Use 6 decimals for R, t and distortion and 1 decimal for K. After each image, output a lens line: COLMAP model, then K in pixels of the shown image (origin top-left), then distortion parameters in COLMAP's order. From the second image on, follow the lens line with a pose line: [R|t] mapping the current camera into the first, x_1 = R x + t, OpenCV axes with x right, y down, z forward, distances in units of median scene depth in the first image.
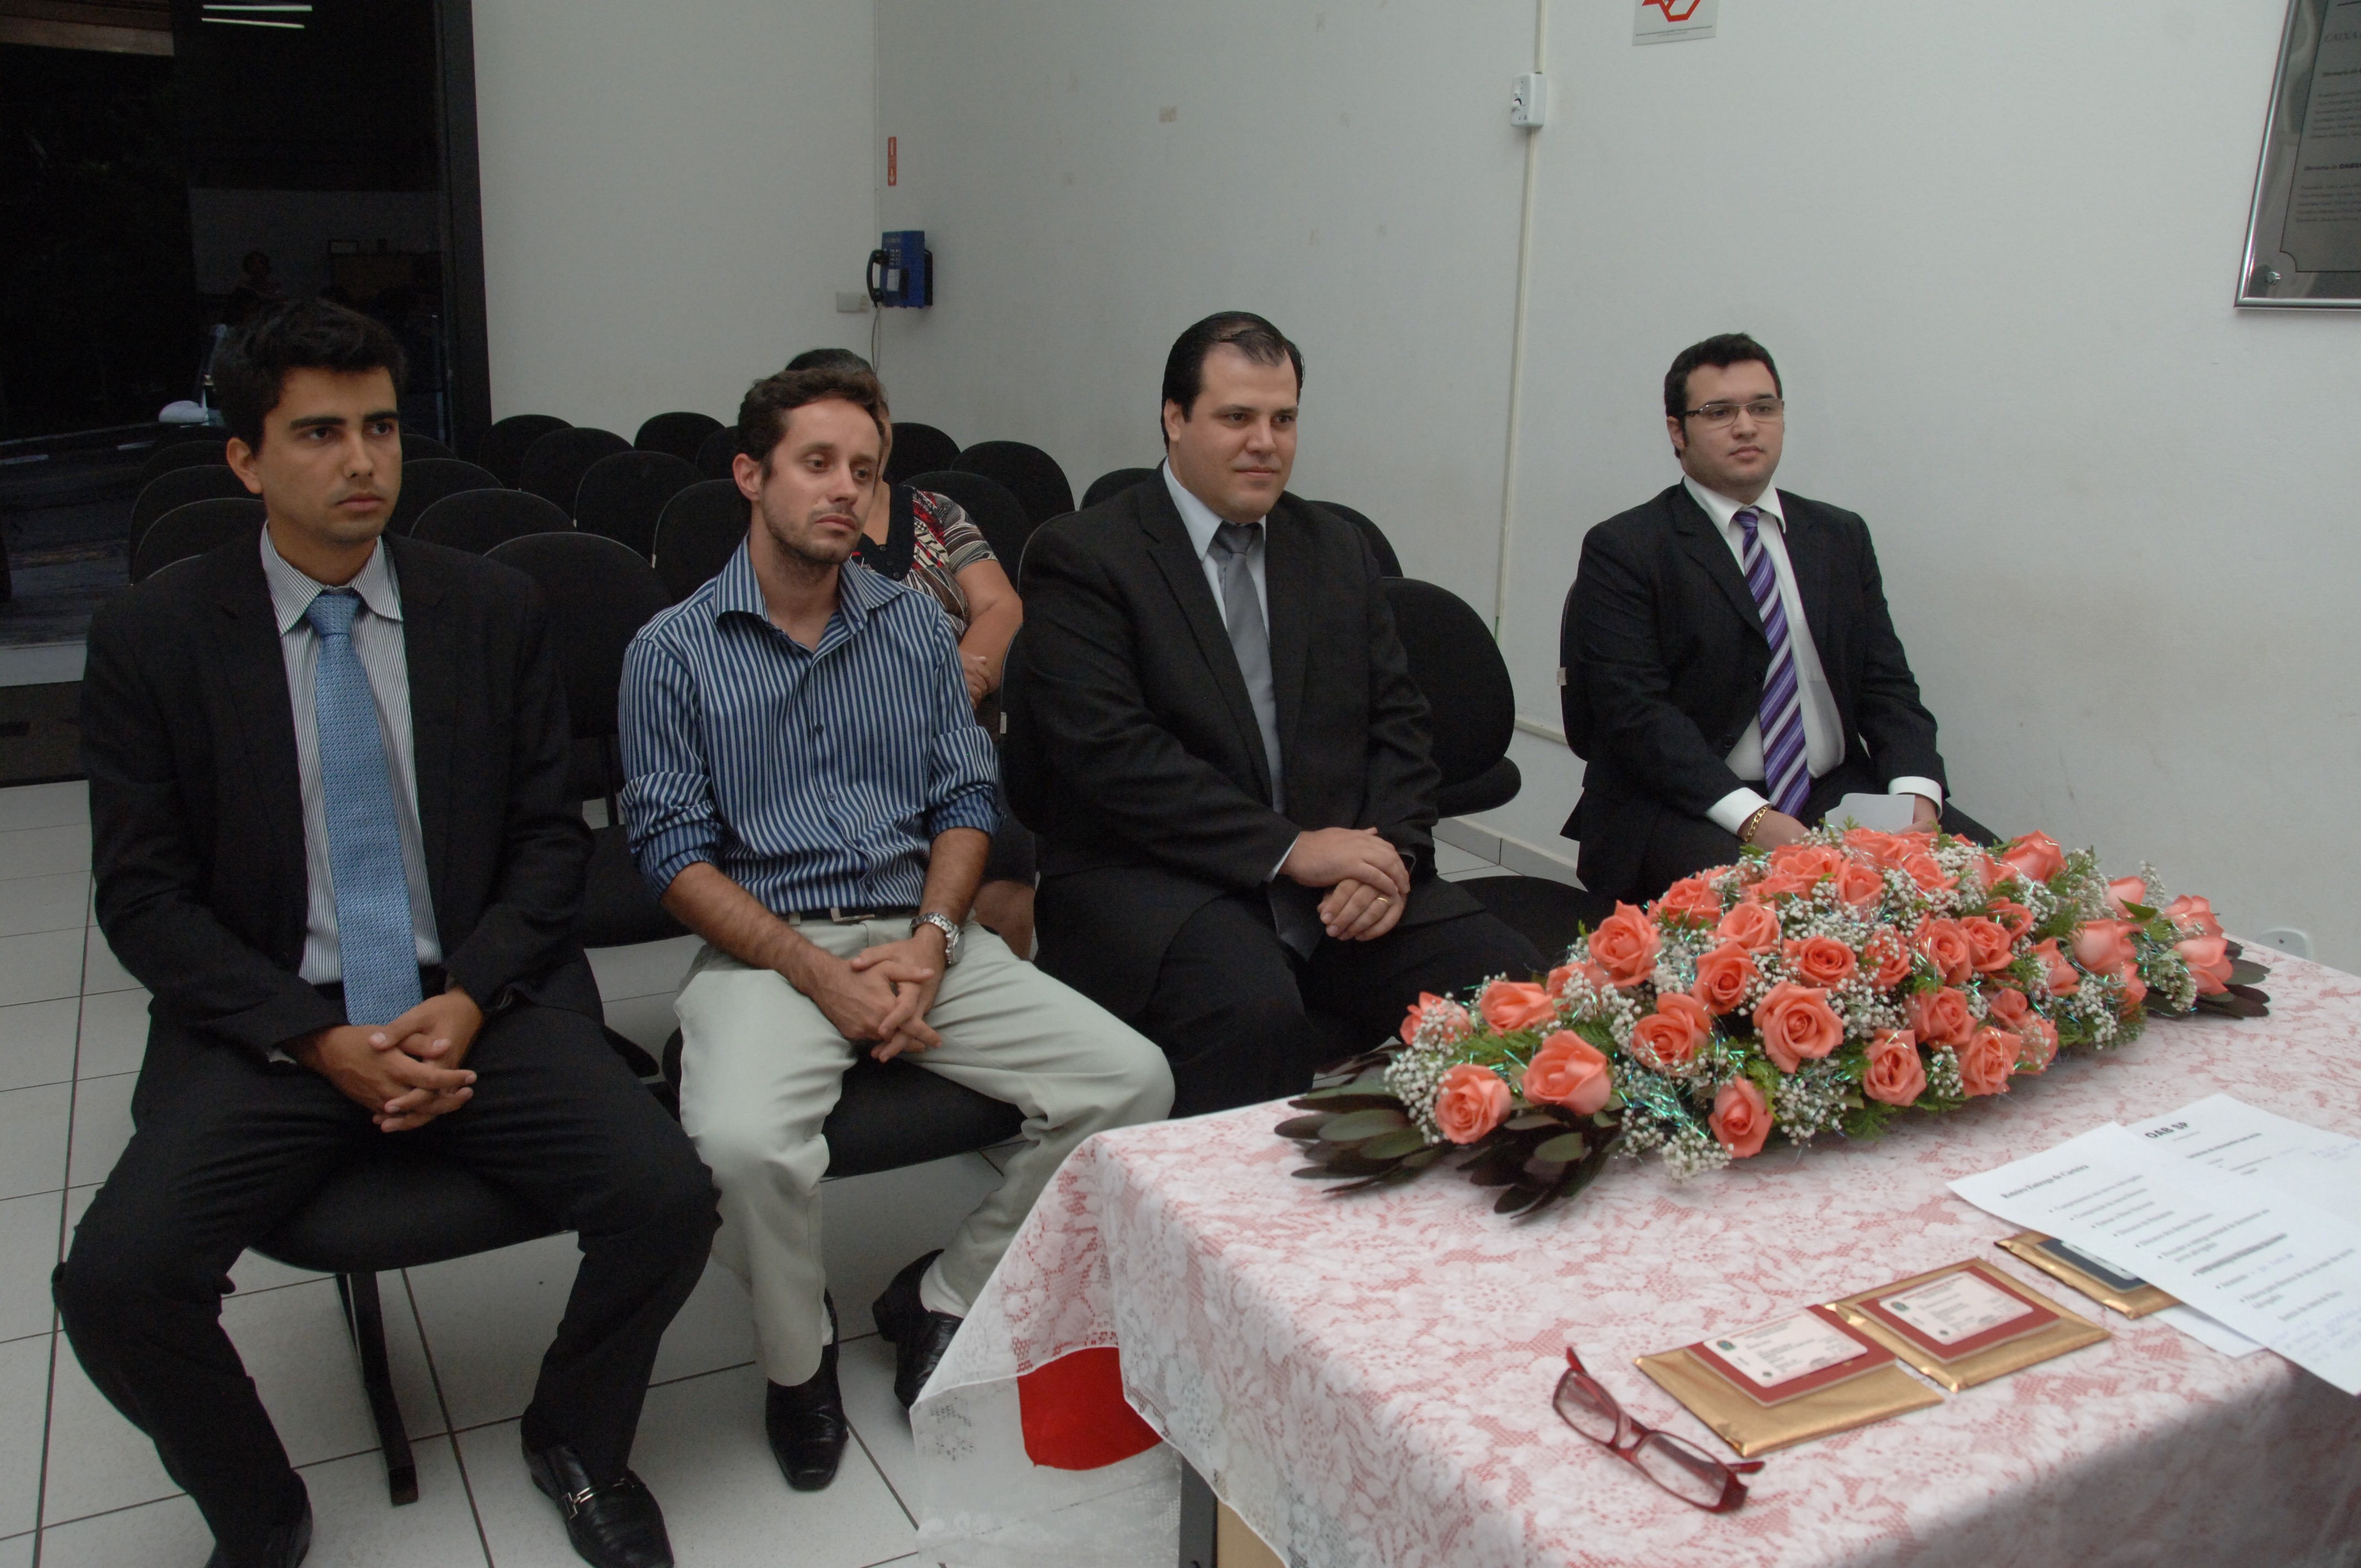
lens RADIAL K [[1899.3, 0, 1160.5], [0, 1899.3, 791.4], [0, 0, 1]] dist [-0.165445, 0.142440]
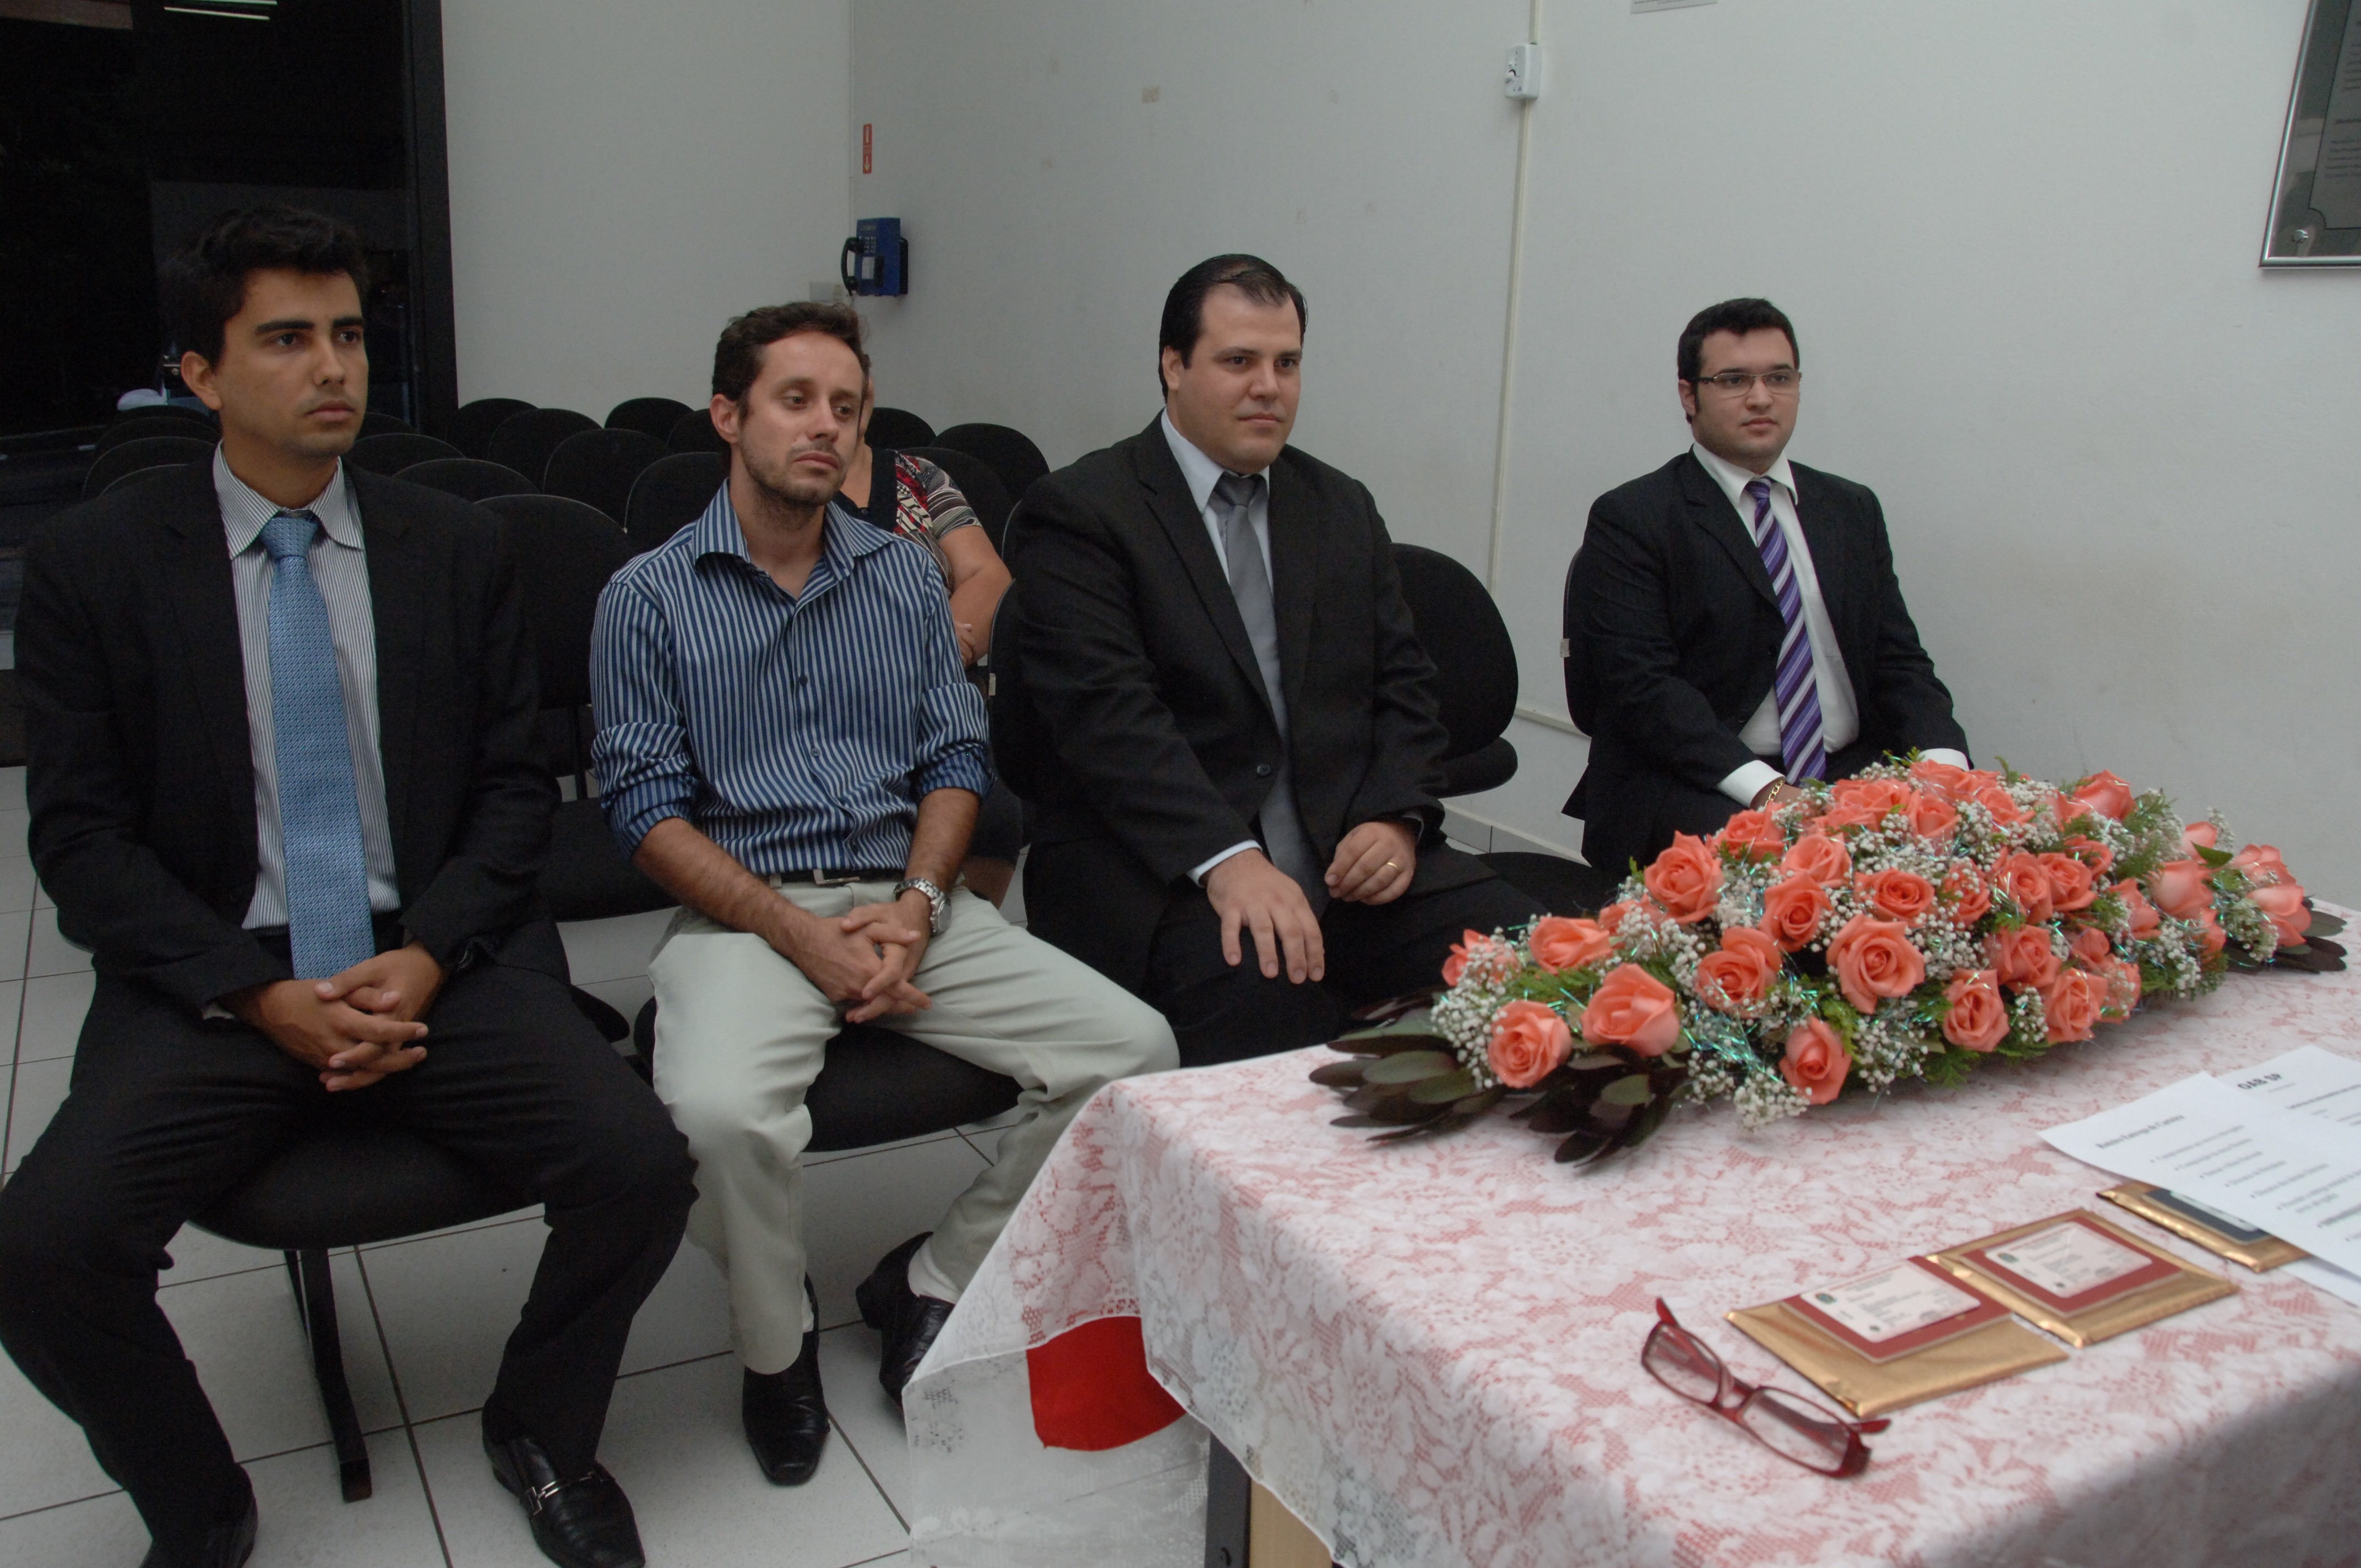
lens RADIAL K [[1899.3, 0, 1160.5], [0, 1899.3, 791.4], [0, 0, 1]] dist [-0.165445, 0.142440]
pose [[0.999844, 0.003045, 0.017400, -0.020873], [-0.002926, 0.999972, -0.006834, 0.034712], [-0.017421, 0.006782, 0.999825, 0.060422]]
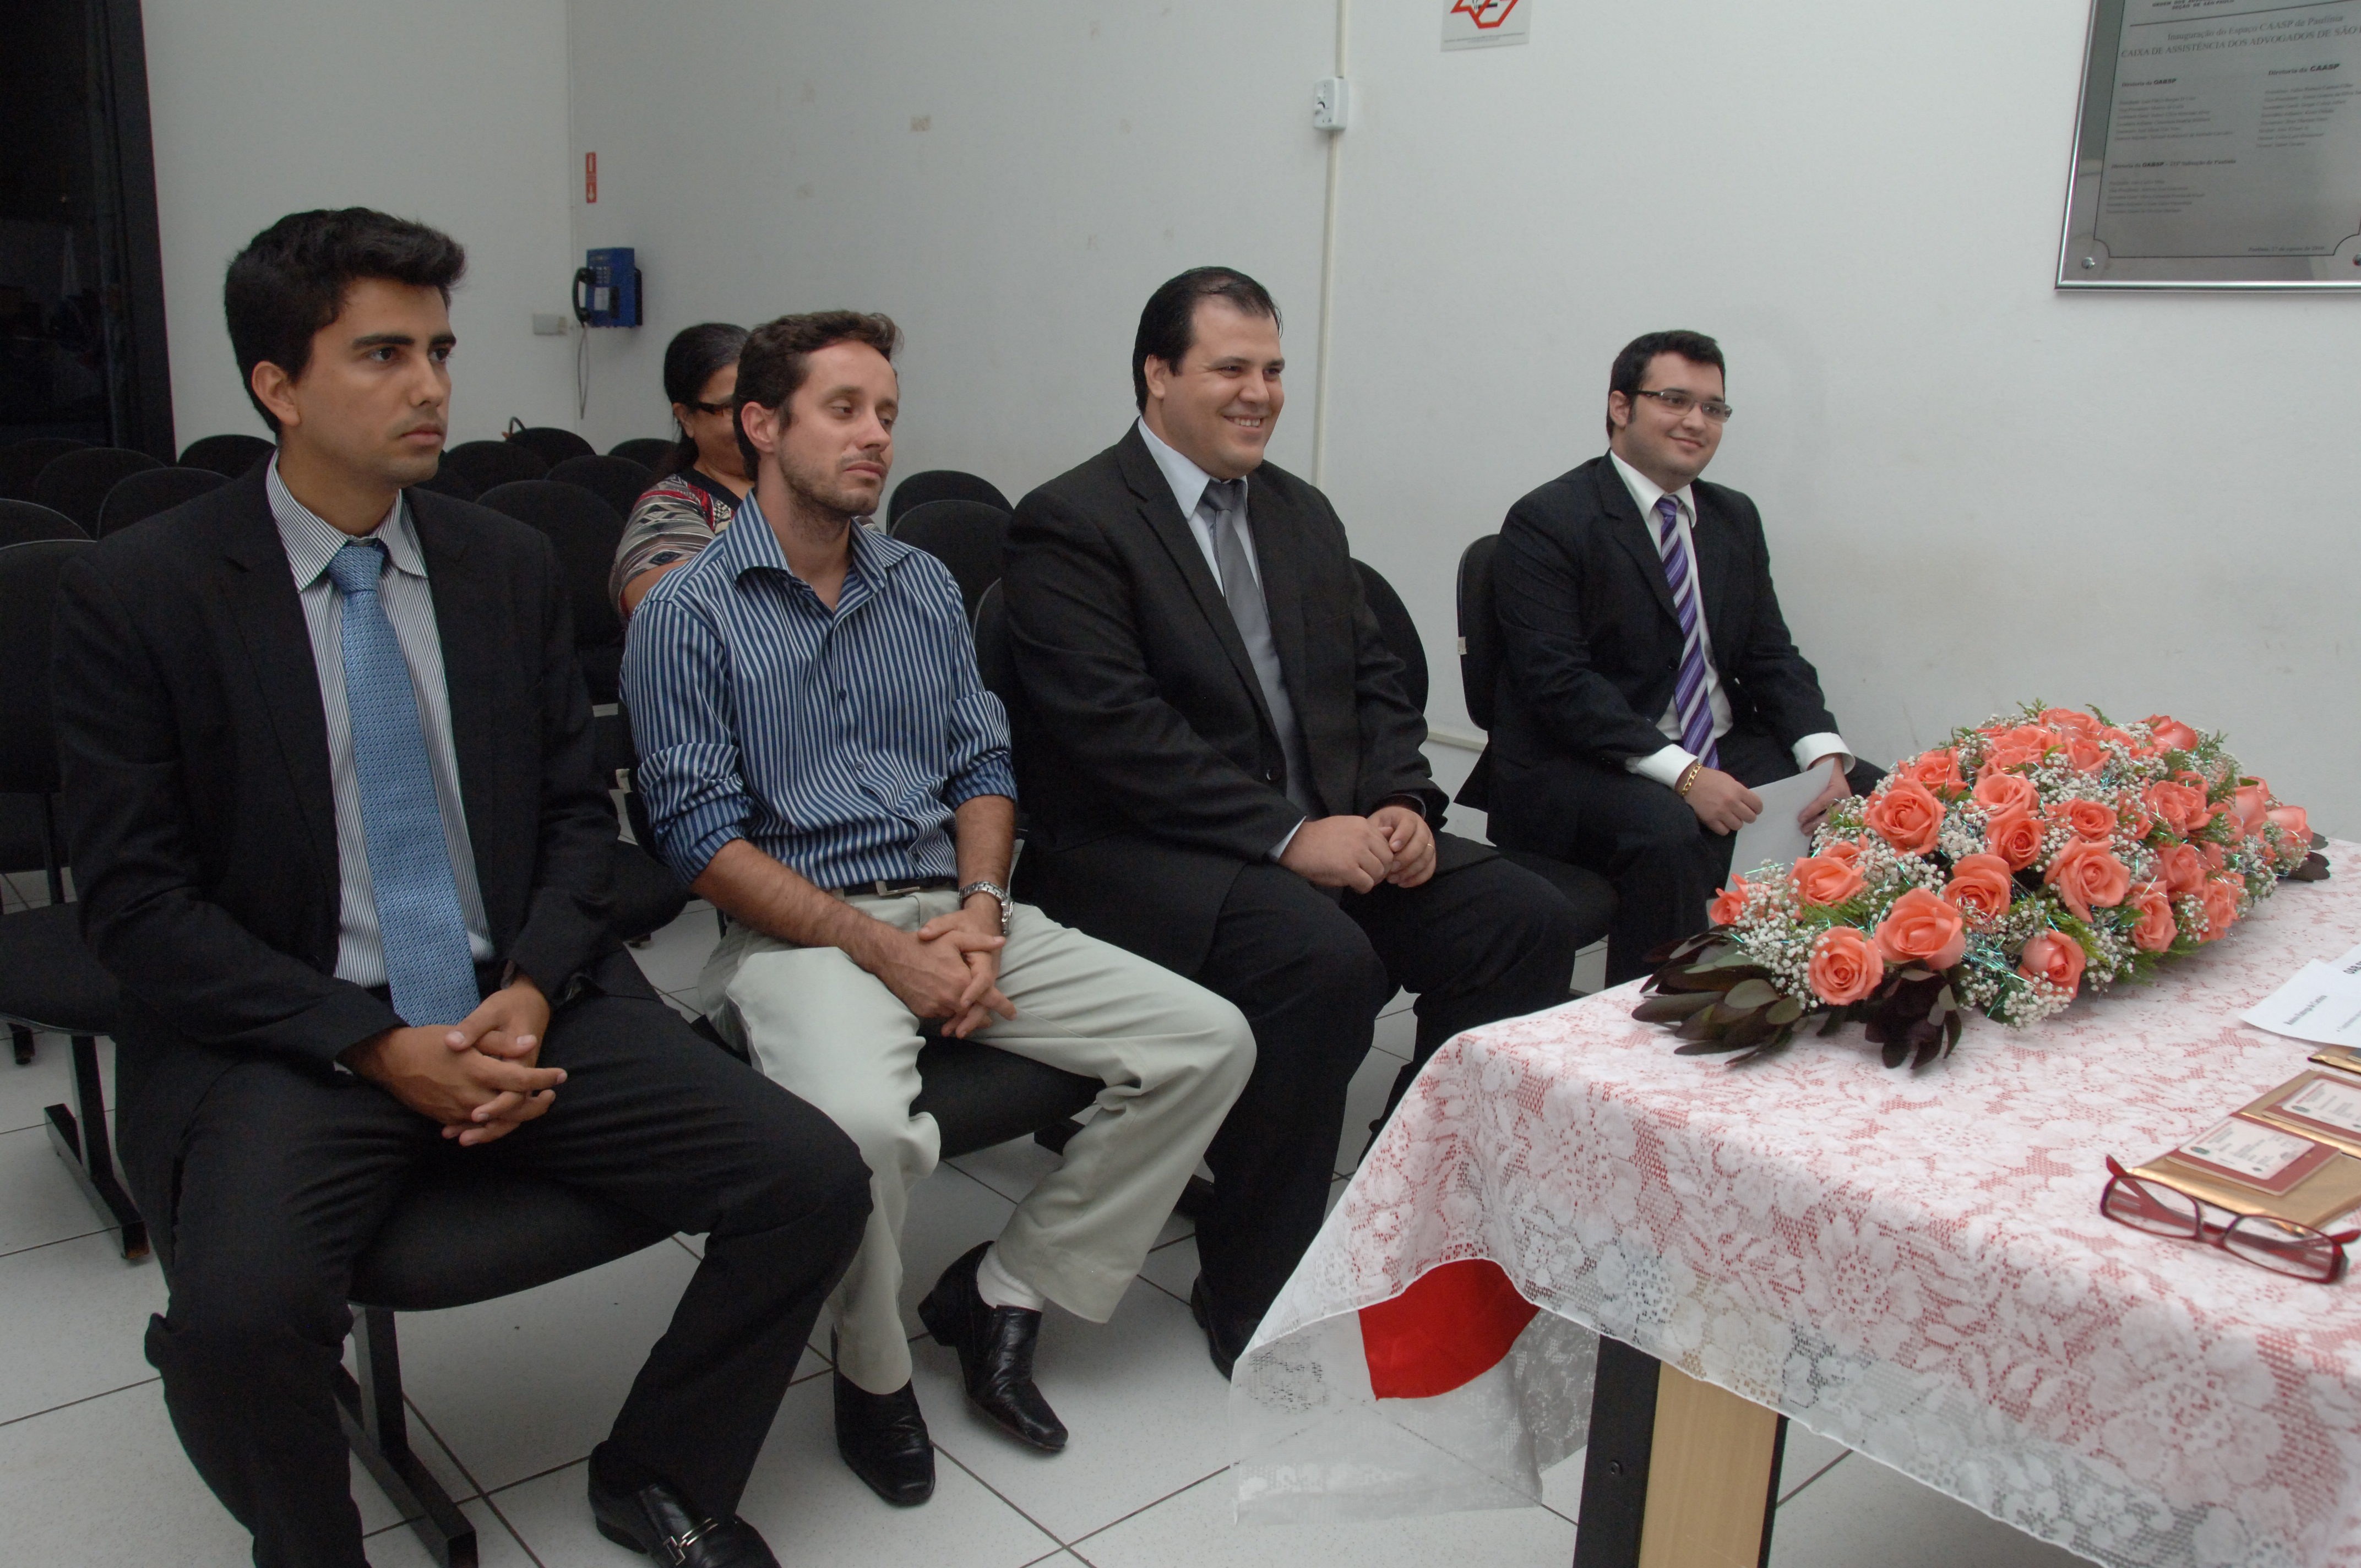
lens RADIAL K [[1888.0, 0, 1165.8], [0, 1888.0, 778.2], [0, 0, 1]] dist [-0.166551, 0.124040]
pose [[0.976507, -0.042770, 0.211197, -0.280242], [0.049172, 0.998474, -0.025152, 0.049918], [-0.209799, 0.034947, 0.977120, 0.066943]]
